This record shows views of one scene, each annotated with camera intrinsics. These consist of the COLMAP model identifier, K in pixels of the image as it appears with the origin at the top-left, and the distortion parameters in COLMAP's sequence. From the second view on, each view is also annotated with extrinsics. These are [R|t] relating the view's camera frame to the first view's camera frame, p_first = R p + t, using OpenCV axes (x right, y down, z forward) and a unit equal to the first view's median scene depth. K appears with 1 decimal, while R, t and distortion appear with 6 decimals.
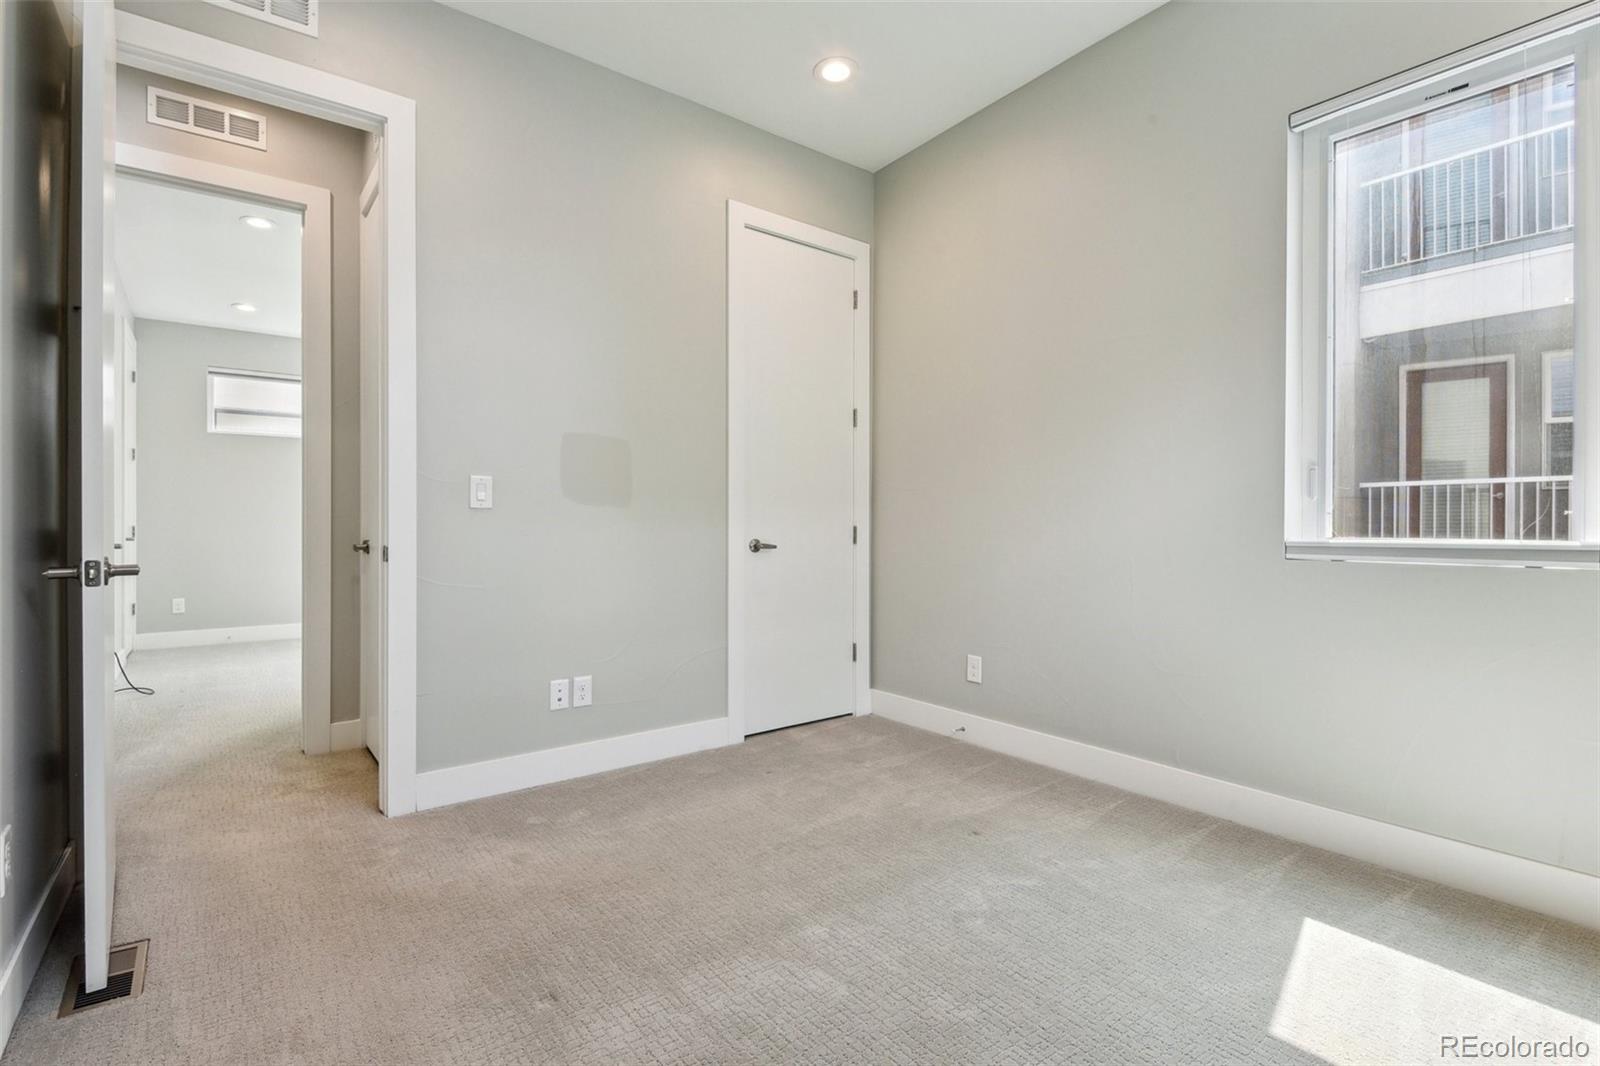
lens RADIAL K [[740.2, 0, 806.5], [0, 740.2, 529.3], [0, 0, 1]] dist [-0.001912, -0.009431]
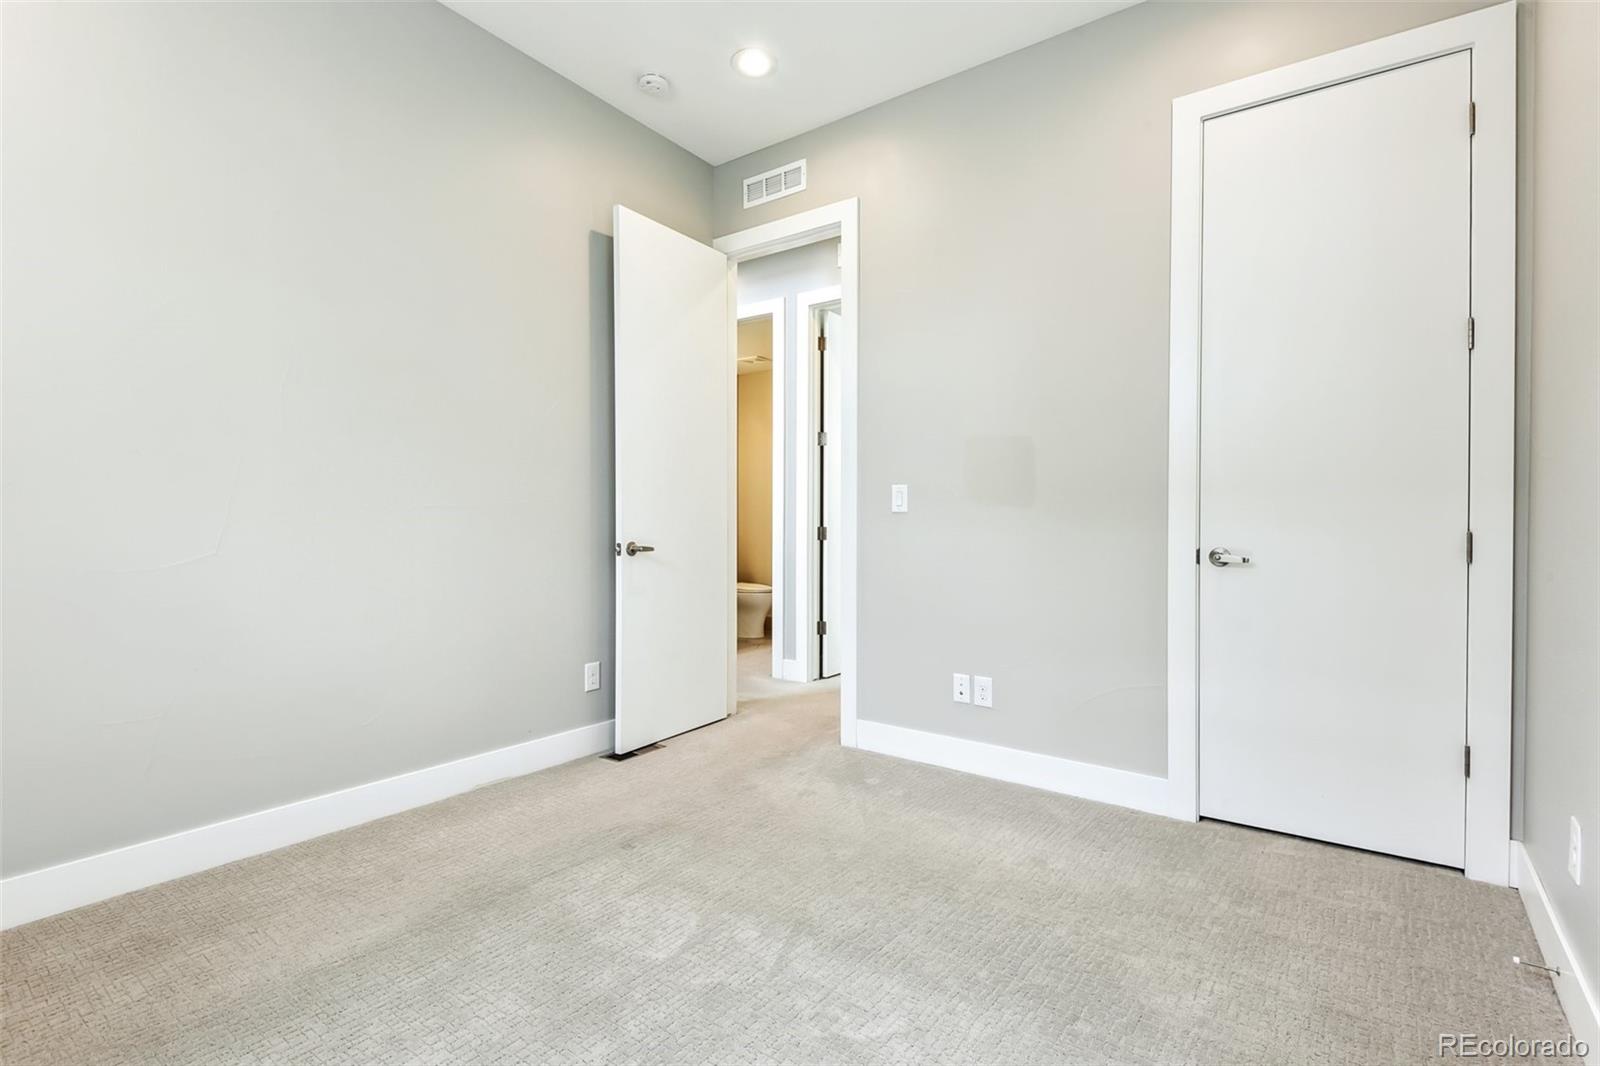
lens RADIAL K [[755.9, 0, 803.6], [0, 755.9, 535.1], [0, 0, 1]] dist [-0.033268, -0.005685]
pose [[0.255487, 0.017915, -0.966646, 0.679677], [-0.005965, 0.999838, 0.016953, -0.011473], [0.966794, 0.001435, 0.255553, 0.543294]]
